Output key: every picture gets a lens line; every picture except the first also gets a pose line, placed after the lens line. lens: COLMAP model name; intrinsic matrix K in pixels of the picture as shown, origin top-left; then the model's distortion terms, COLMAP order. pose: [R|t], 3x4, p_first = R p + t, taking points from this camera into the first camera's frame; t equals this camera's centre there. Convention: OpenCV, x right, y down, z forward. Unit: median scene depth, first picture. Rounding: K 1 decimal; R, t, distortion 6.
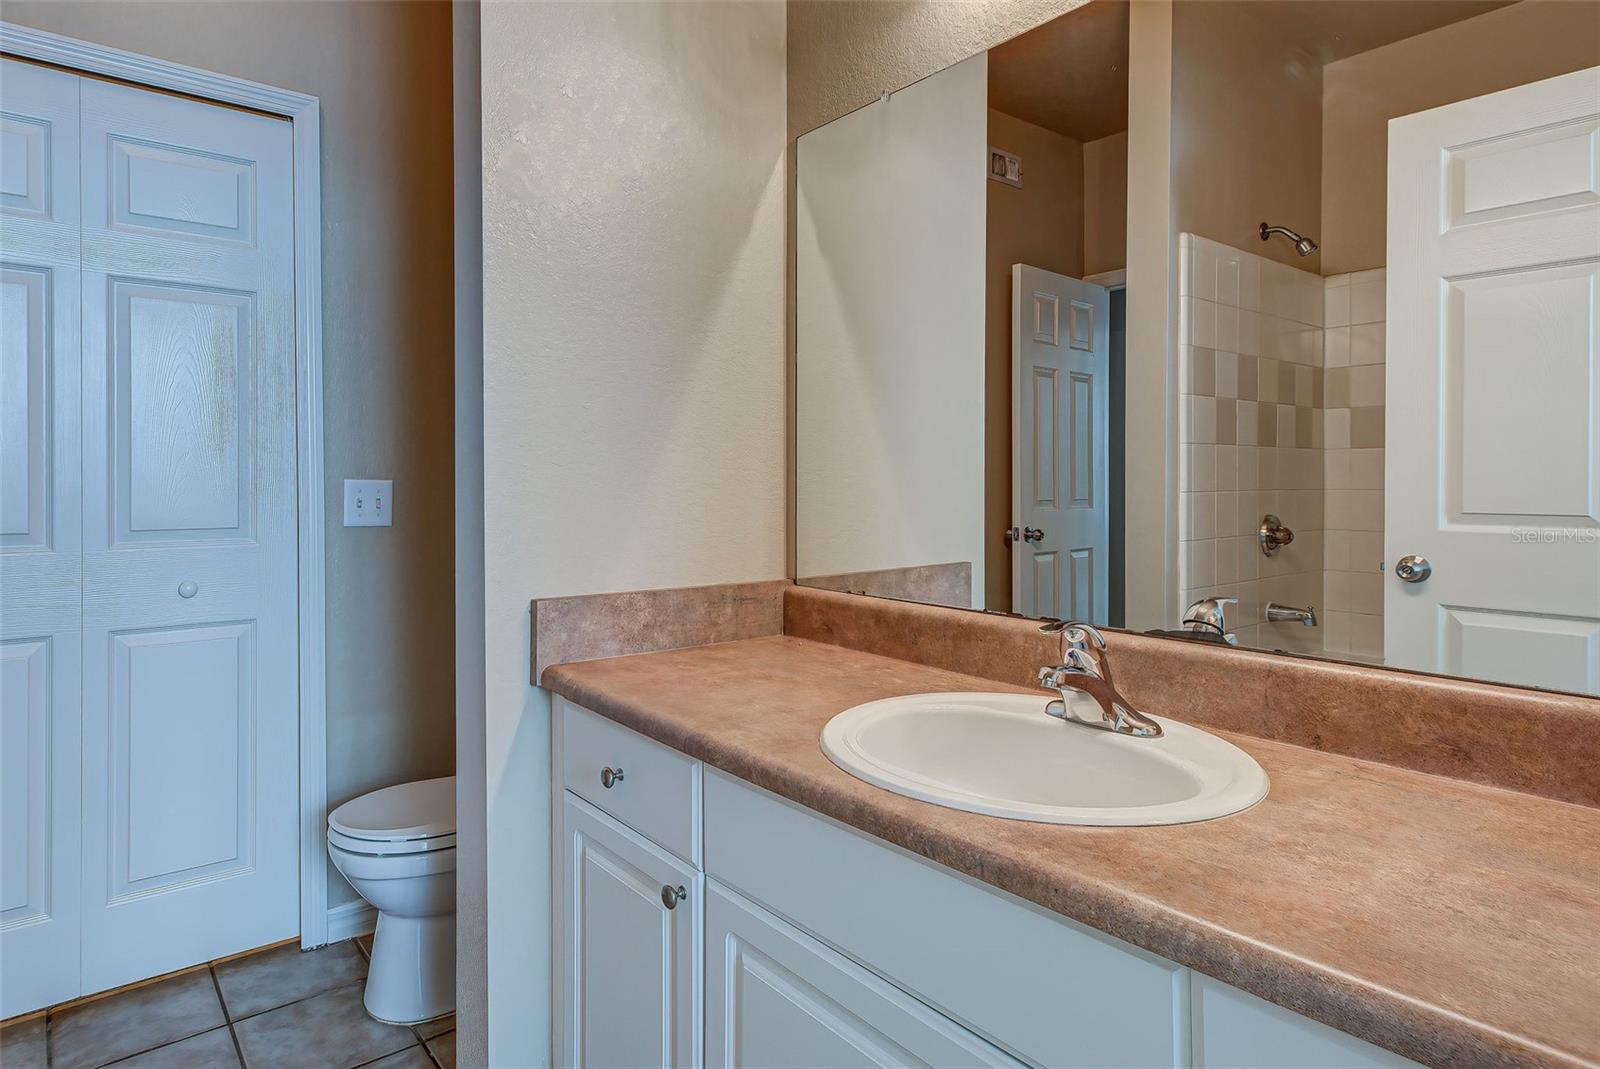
lens RADIAL K [[837.6, 0, 797.4], [0, 837.6, 484.5], [0, 0, 1]] dist [0.000126, -0.000002]
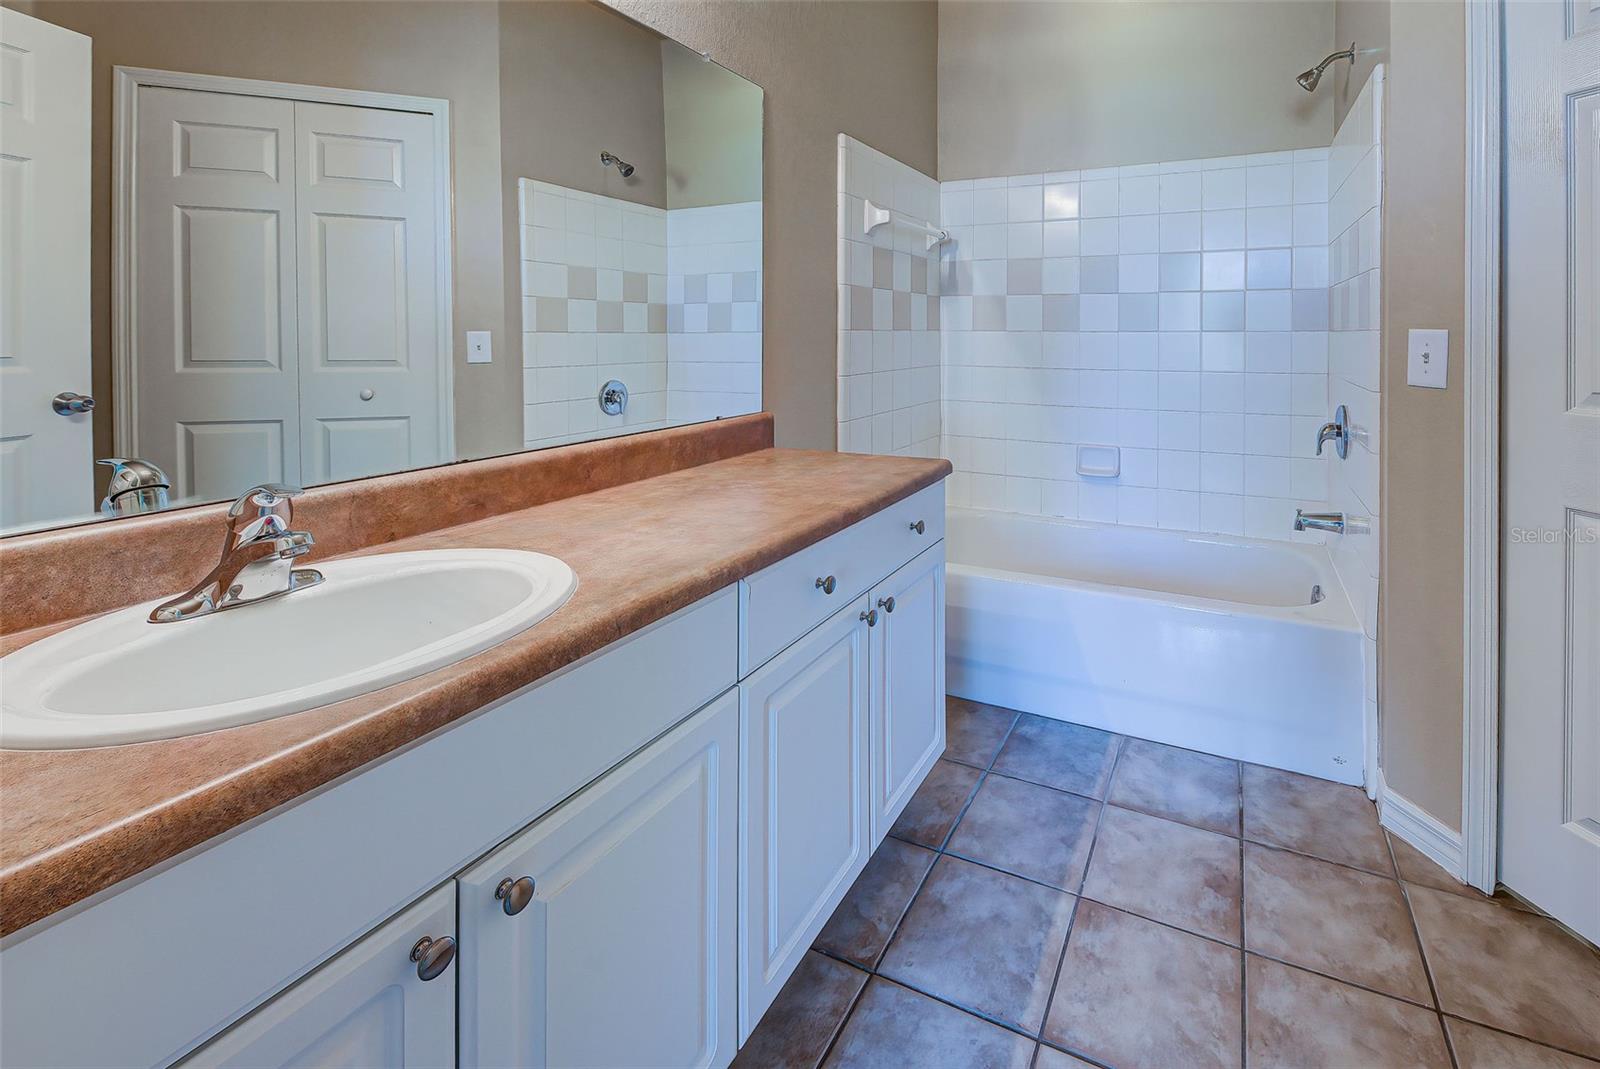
lens RADIAL K [[774.6, 0, 800.0], [0, 774.6, 534.5], [0, 0, 1]] dist [0.000603, 0.000032]
pose [[-0.340228, -0.234420, 0.910655, -0.489129], [0.002596, 0.968191, 0.250200, -0.001236], [-0.940339, 0.087489, -0.328797, 0.550538]]
